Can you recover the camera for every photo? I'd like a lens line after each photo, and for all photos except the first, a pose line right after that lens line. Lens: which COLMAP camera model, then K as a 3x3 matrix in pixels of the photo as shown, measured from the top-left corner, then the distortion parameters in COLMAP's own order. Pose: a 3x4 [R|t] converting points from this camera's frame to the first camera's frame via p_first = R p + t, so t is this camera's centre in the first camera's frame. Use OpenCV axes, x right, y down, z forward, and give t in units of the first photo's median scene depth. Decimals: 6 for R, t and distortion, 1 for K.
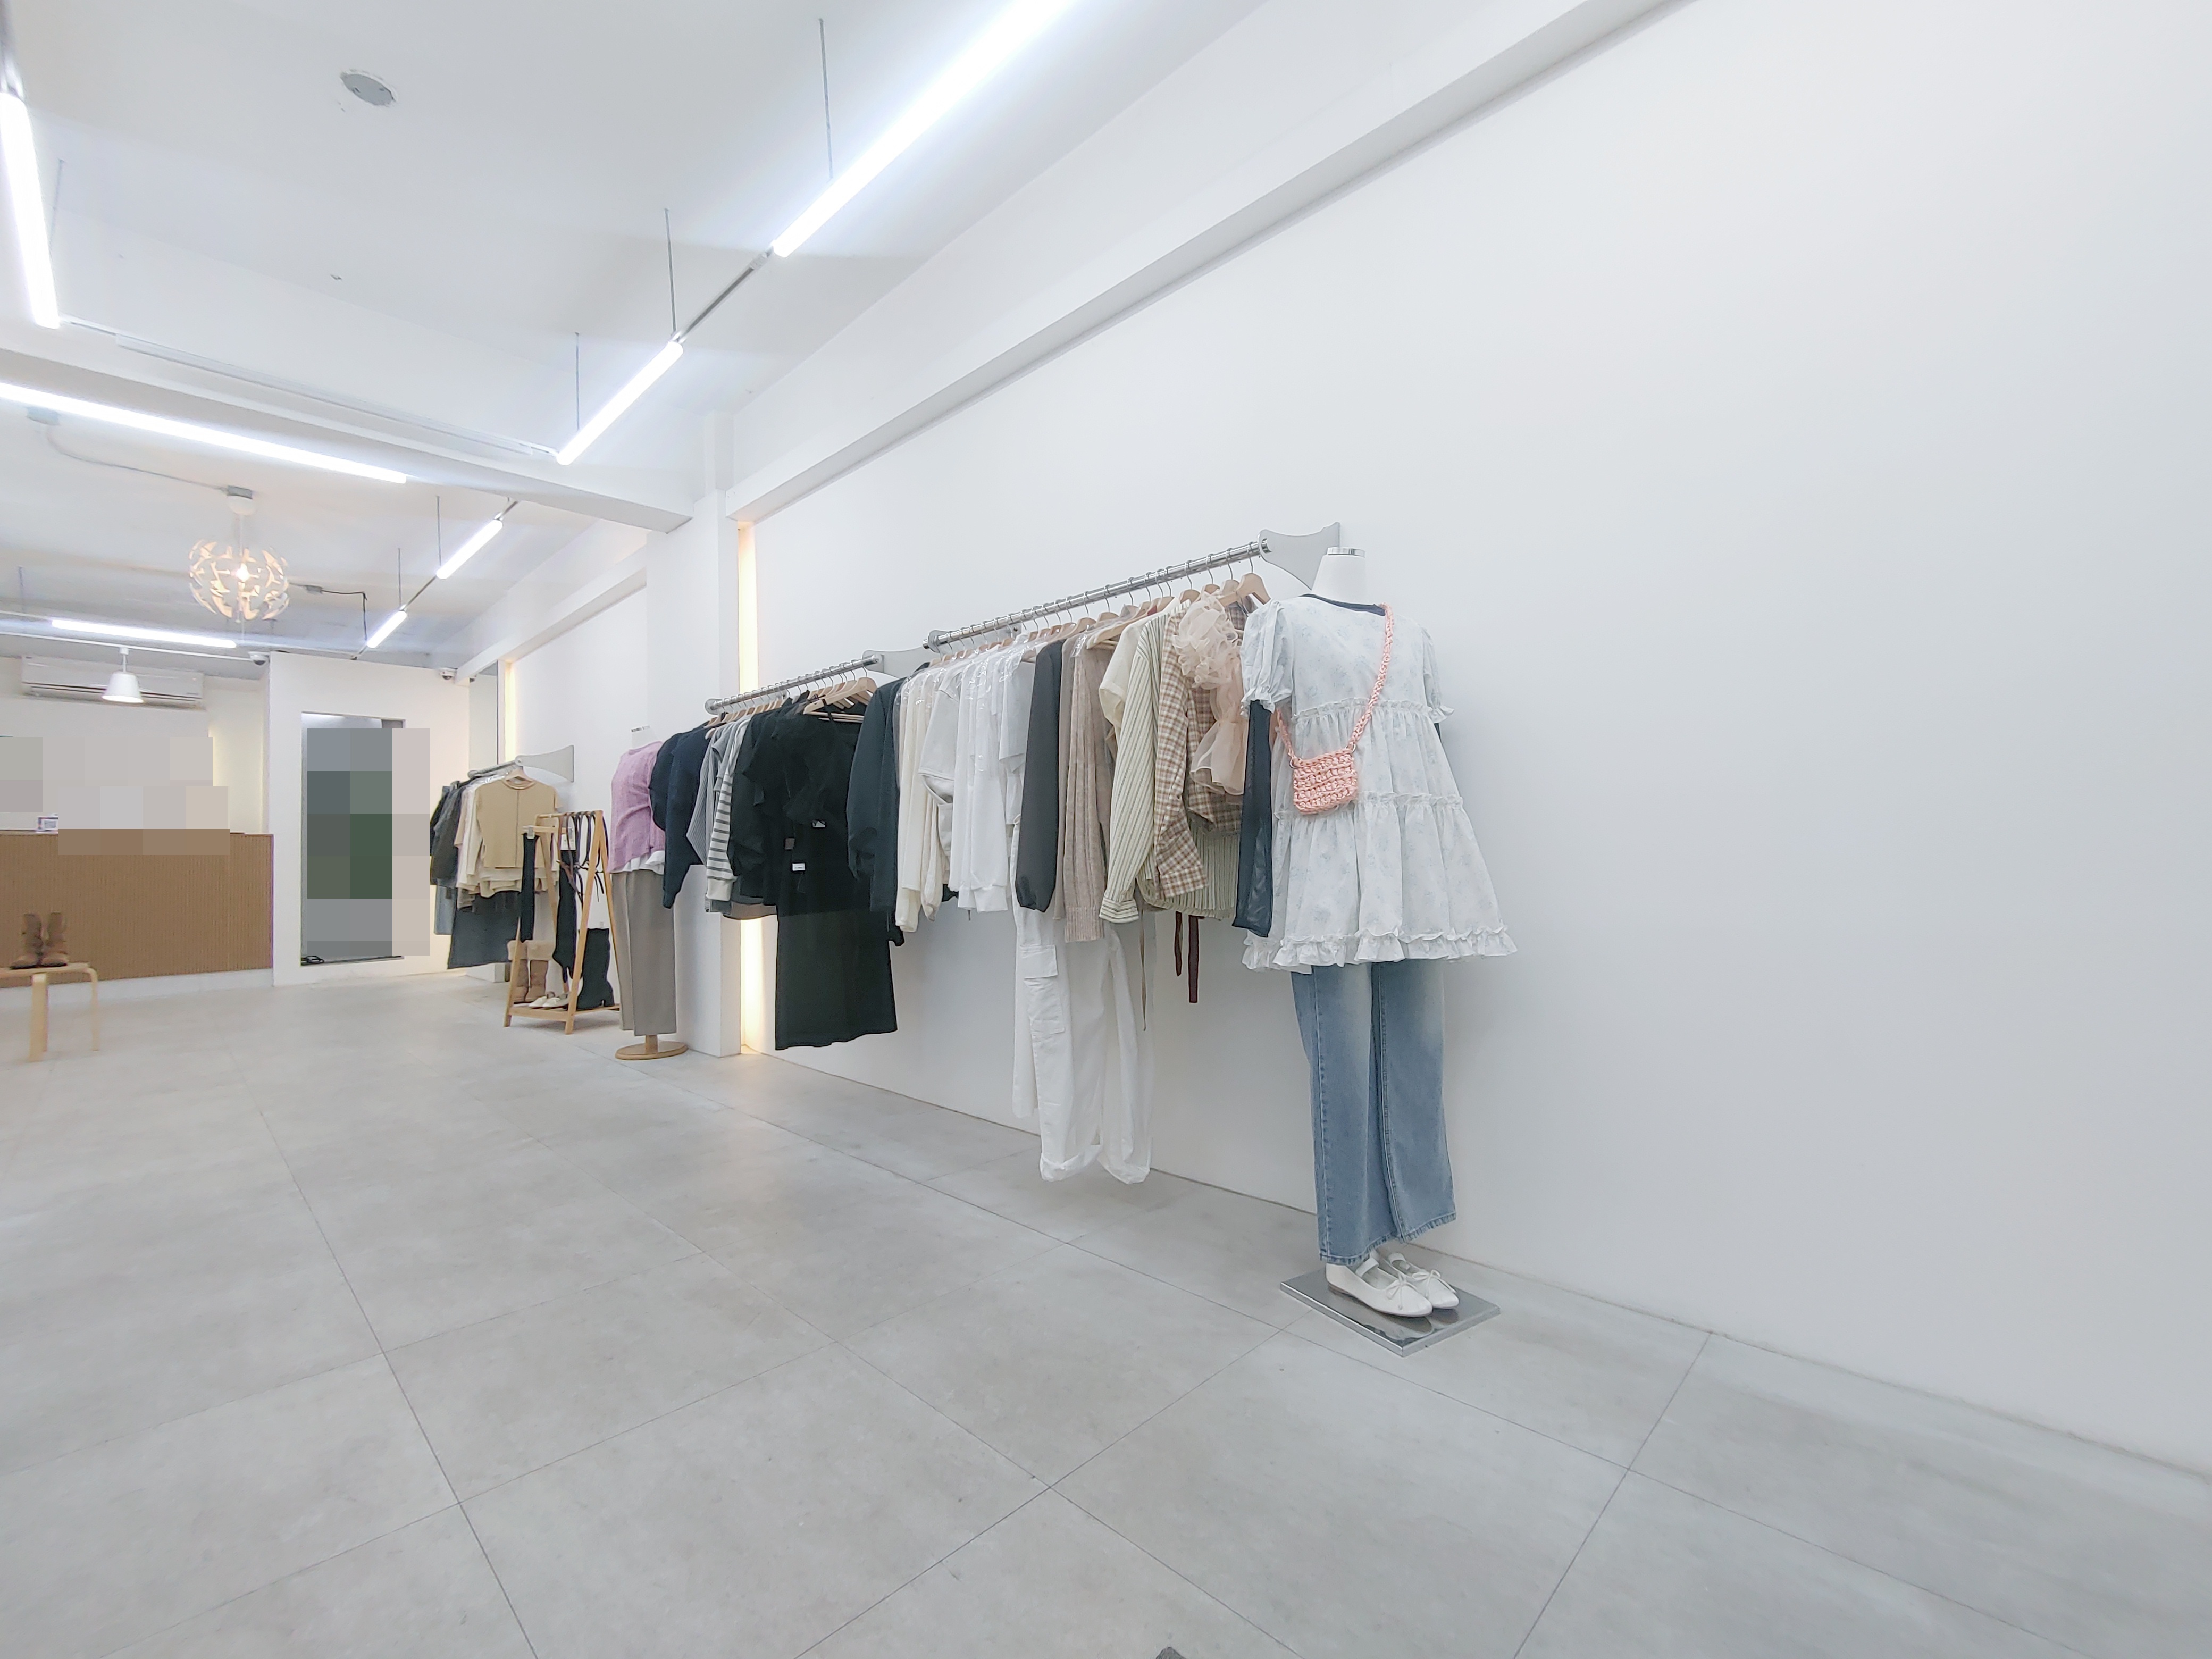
lens RADIAL K [[945.1, 0, 1108.0], [0, 945.1, 826.6], [0, 0, 1]] dist [0.001296, 0.000174]
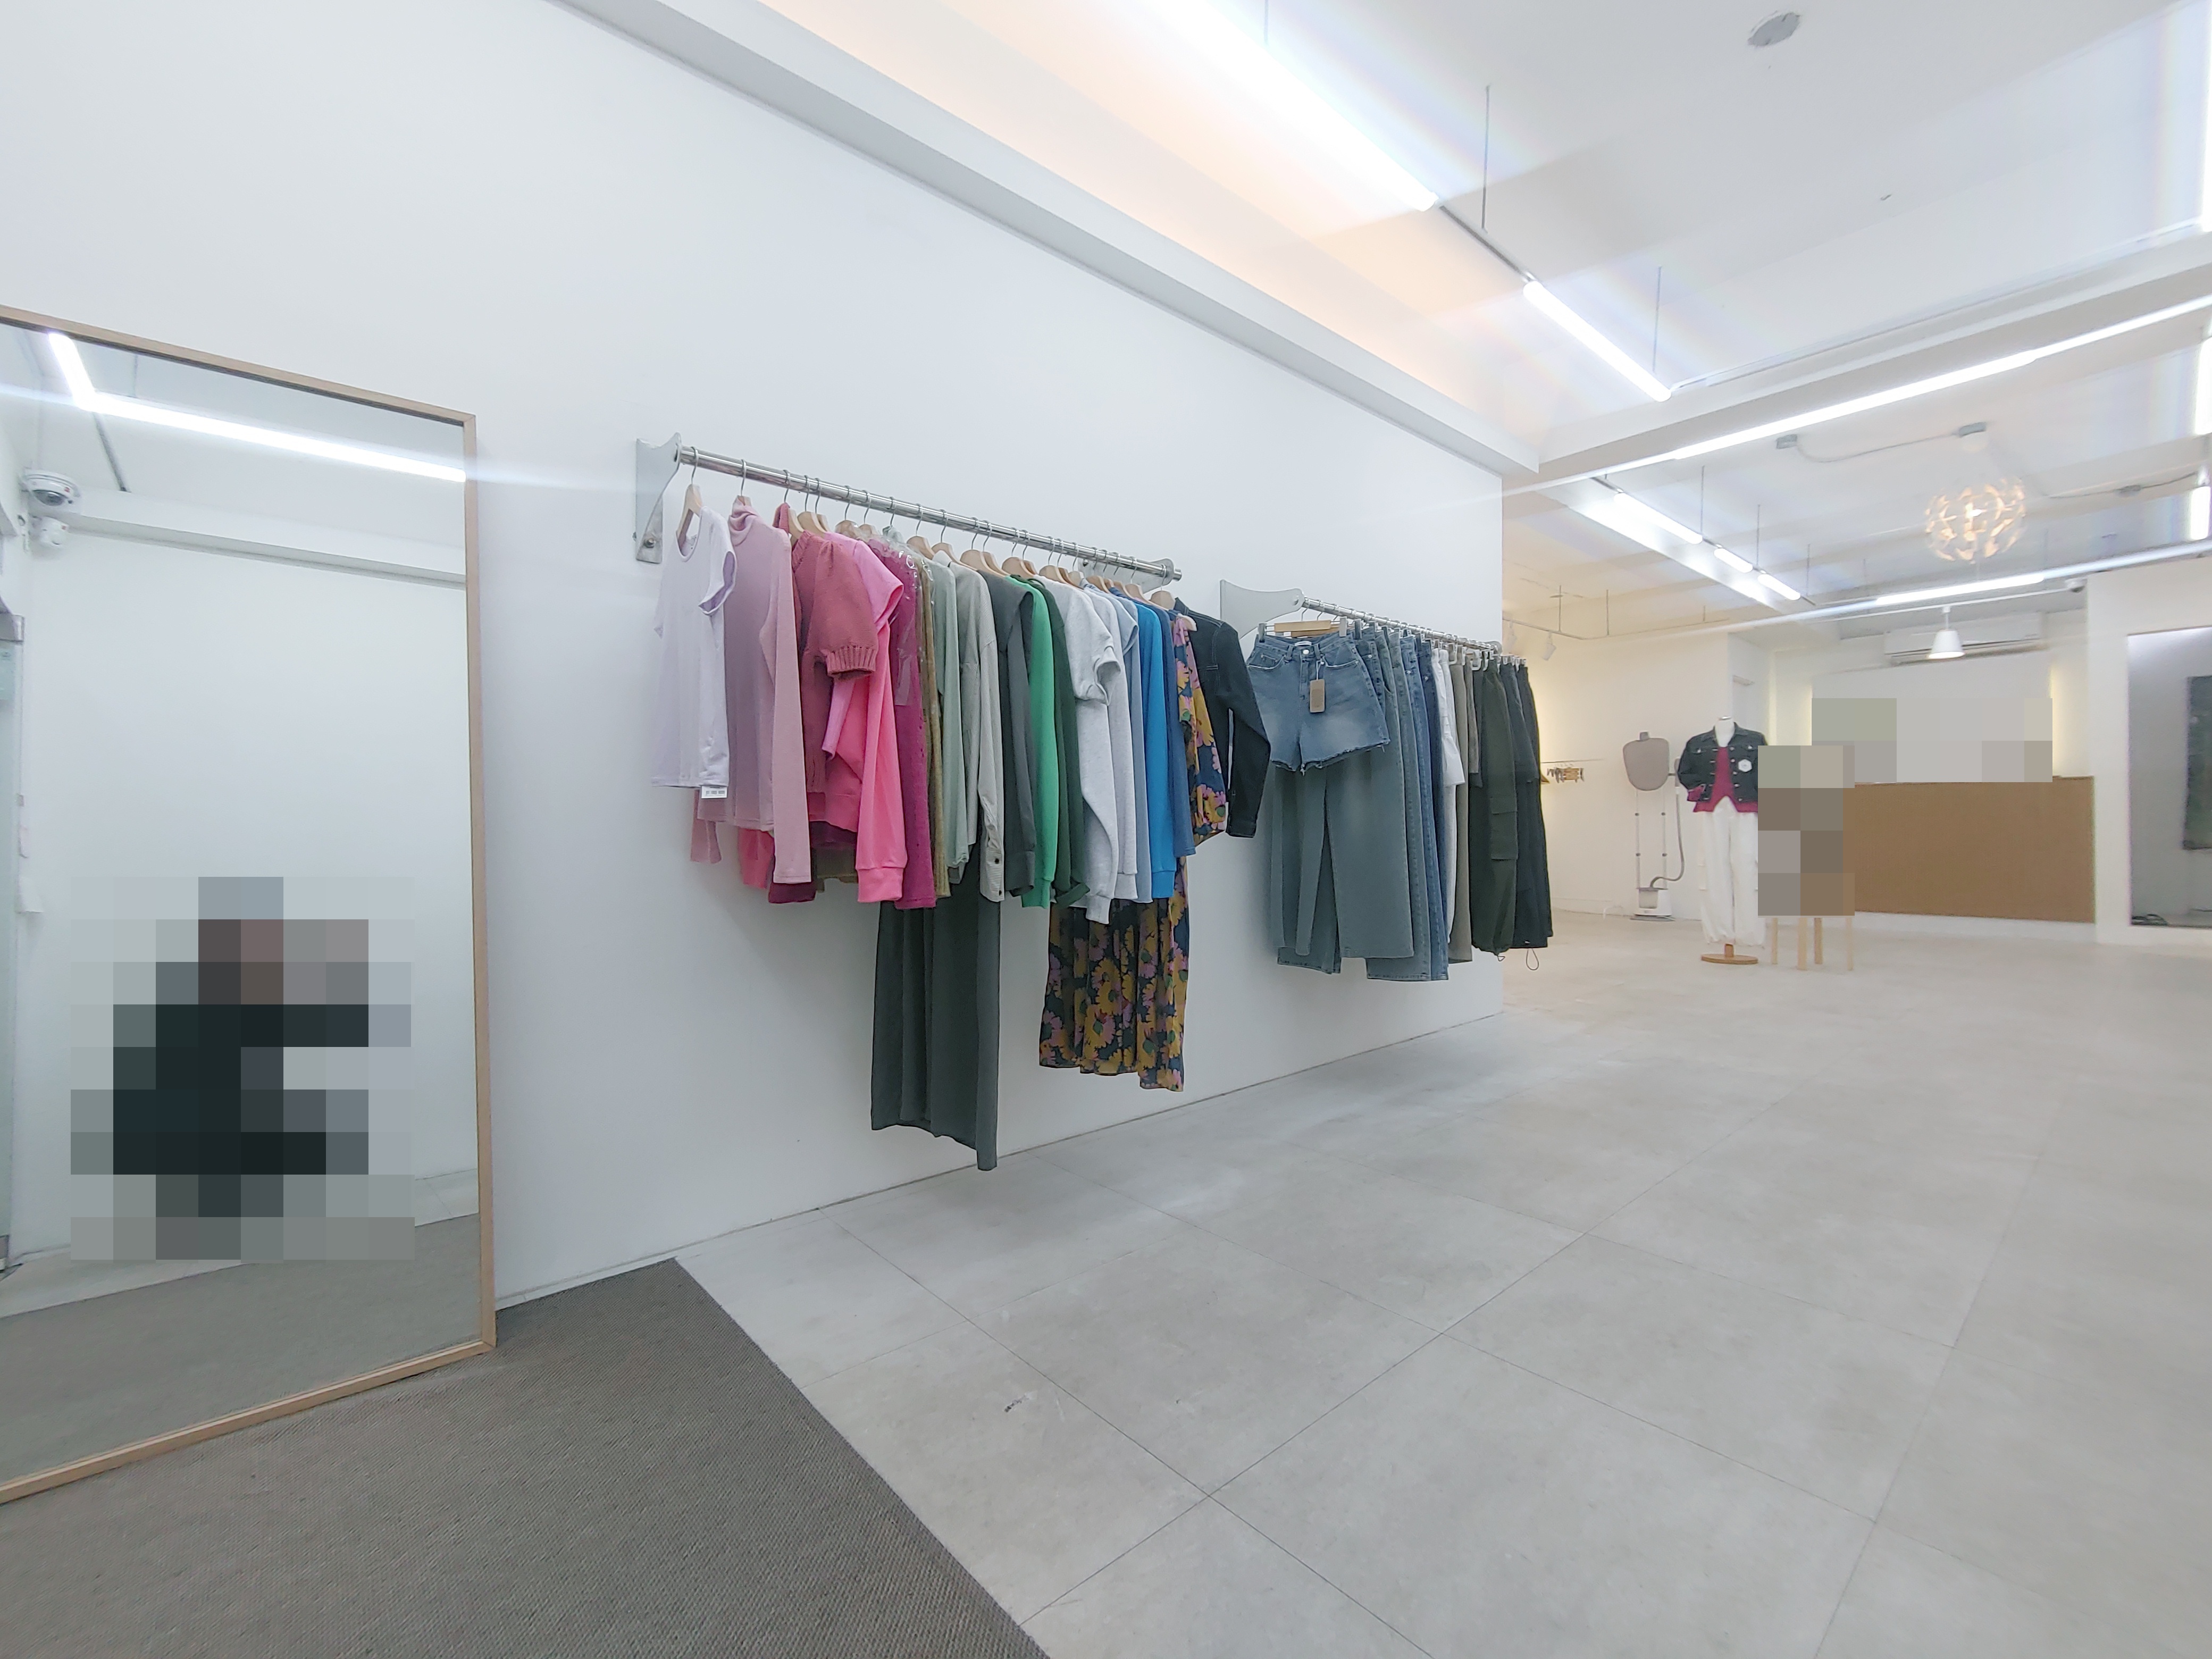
lens RADIAL K [[945.1, 0, 1103.6], [0, 945.1, 829.4], [0, 0, 1]] dist [0.001296, 0.000174]
pose [[-0.084204, 0.020077, -0.996246, 0.108257], [0.041346, 0.999006, 0.016638, 0.004510], [0.995590, -0.039790, -0.084951, 0.135027]]
